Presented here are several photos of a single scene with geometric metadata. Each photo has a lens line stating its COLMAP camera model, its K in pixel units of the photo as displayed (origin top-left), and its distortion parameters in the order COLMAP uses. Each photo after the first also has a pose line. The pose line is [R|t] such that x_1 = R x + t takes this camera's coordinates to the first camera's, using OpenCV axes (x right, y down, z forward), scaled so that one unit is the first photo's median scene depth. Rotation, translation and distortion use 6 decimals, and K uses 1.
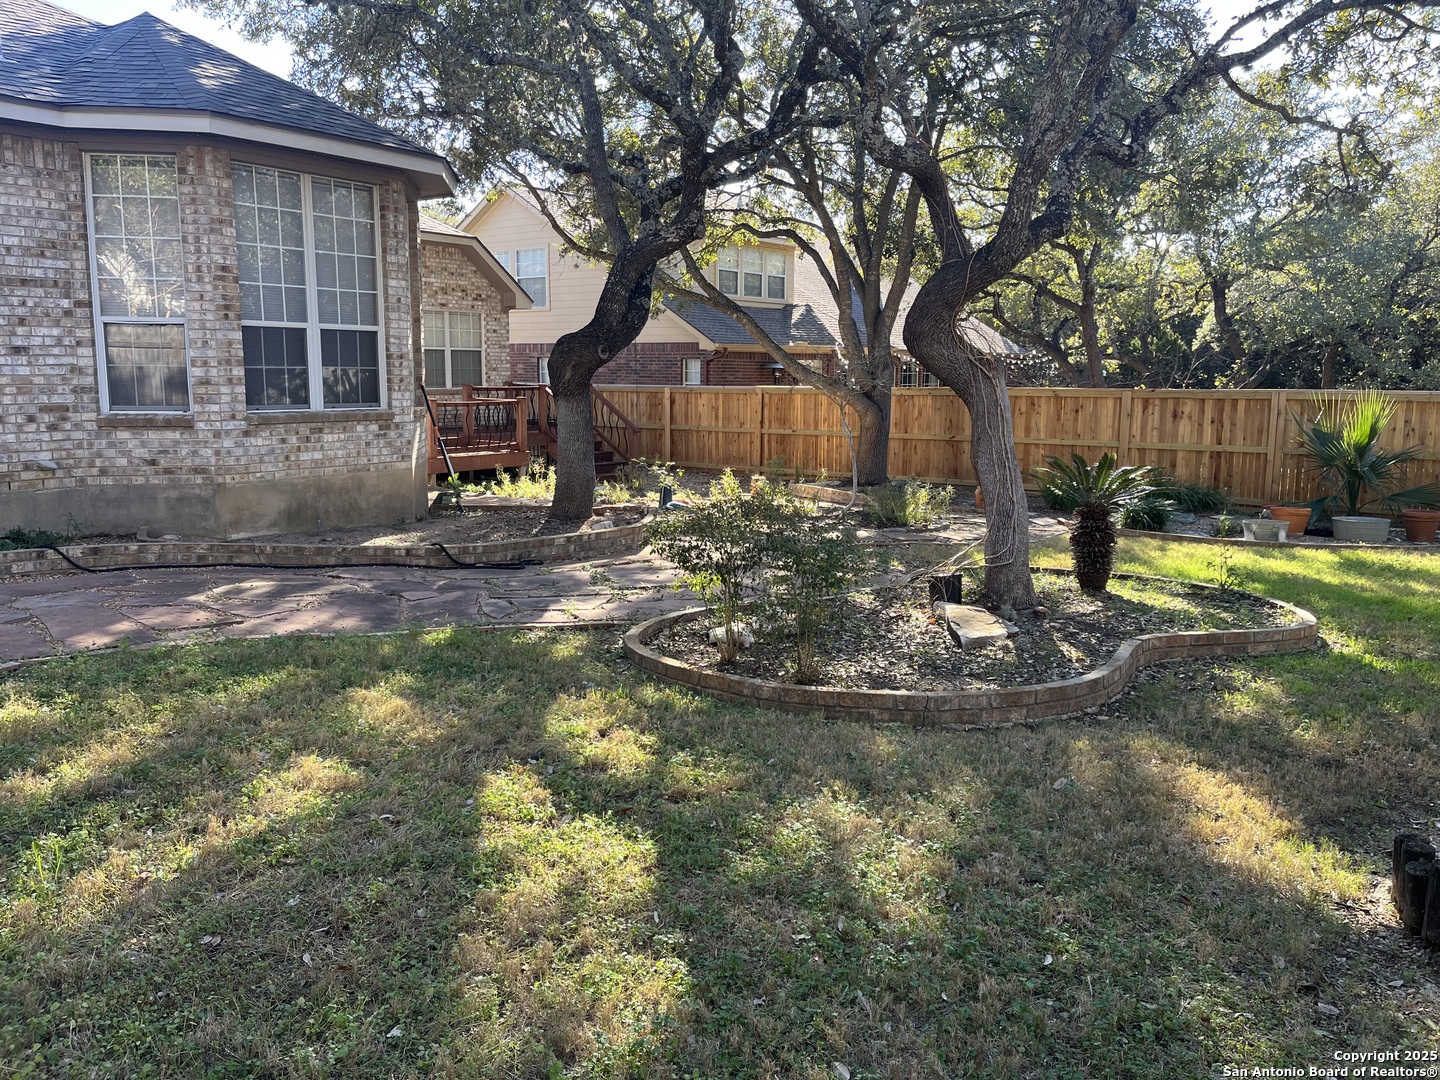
lens RADIAL K [[1084.5, 0, 721.5], [0, 1084.5, 530.1], [0, 0, 1]] dist [0.071713, -0.094720]
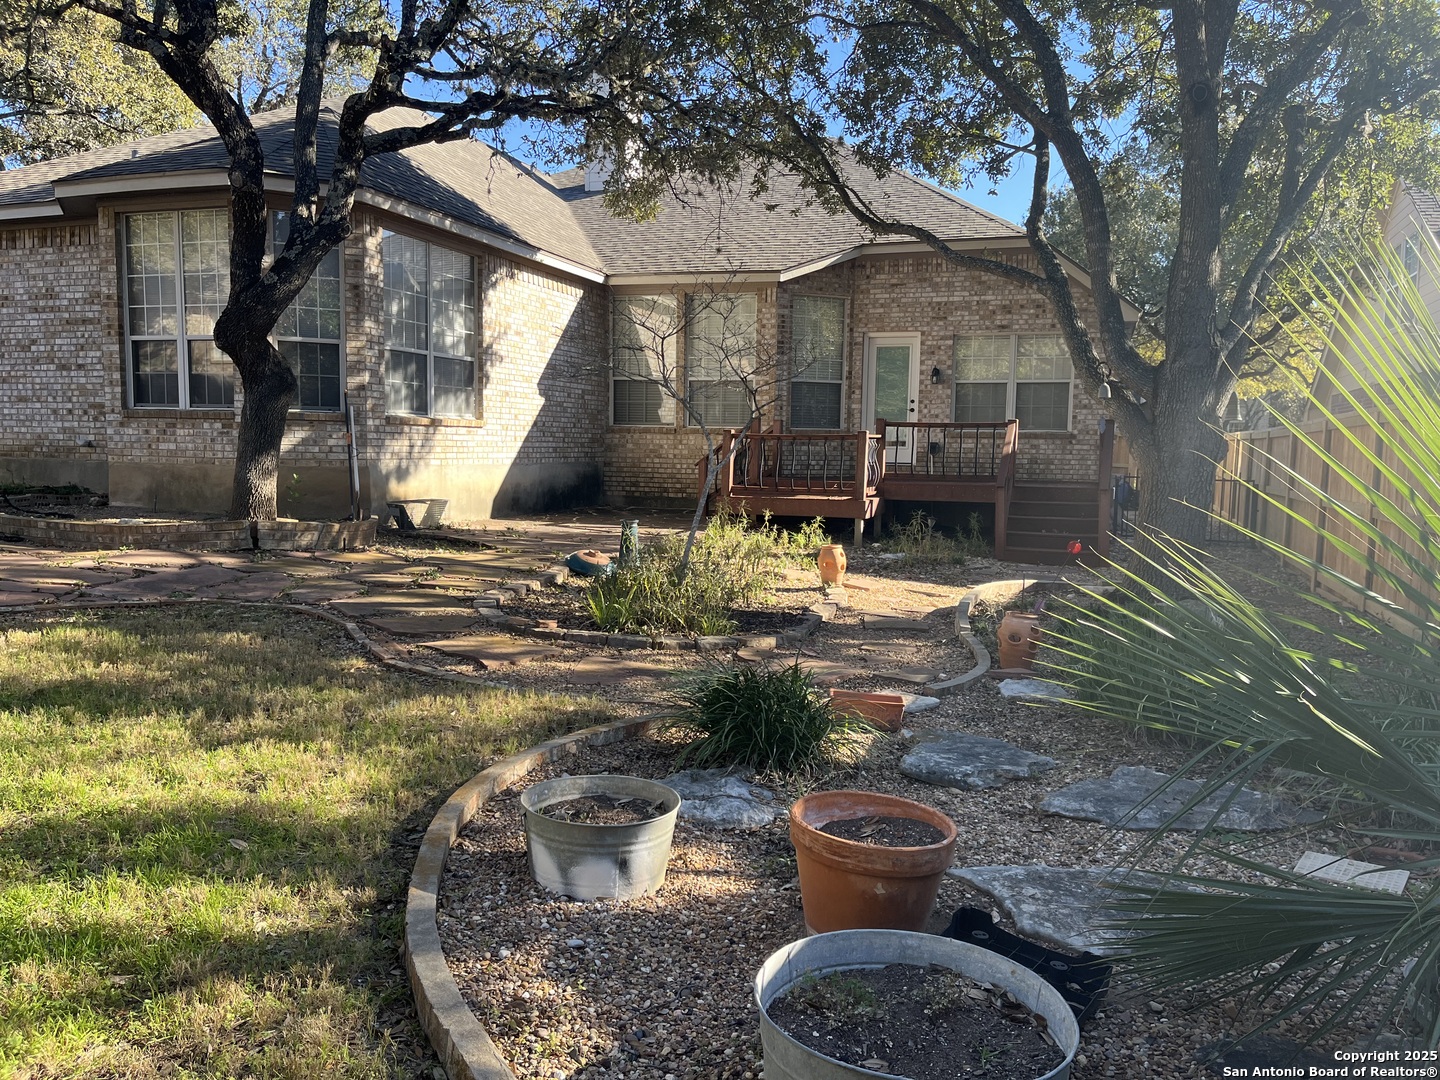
lens RADIAL K [[1084.5, 0, 721.5], [0, 1084.5, 530.1], [0, 0, 1]] dist [0.071713, -0.094720]
pose [[0.305536, 0.075262, -0.949202, 0.416197], [-0.154560, 0.987571, 0.028554, -0.046182], [0.939553, 0.137985, 0.313371, 0.529603]]
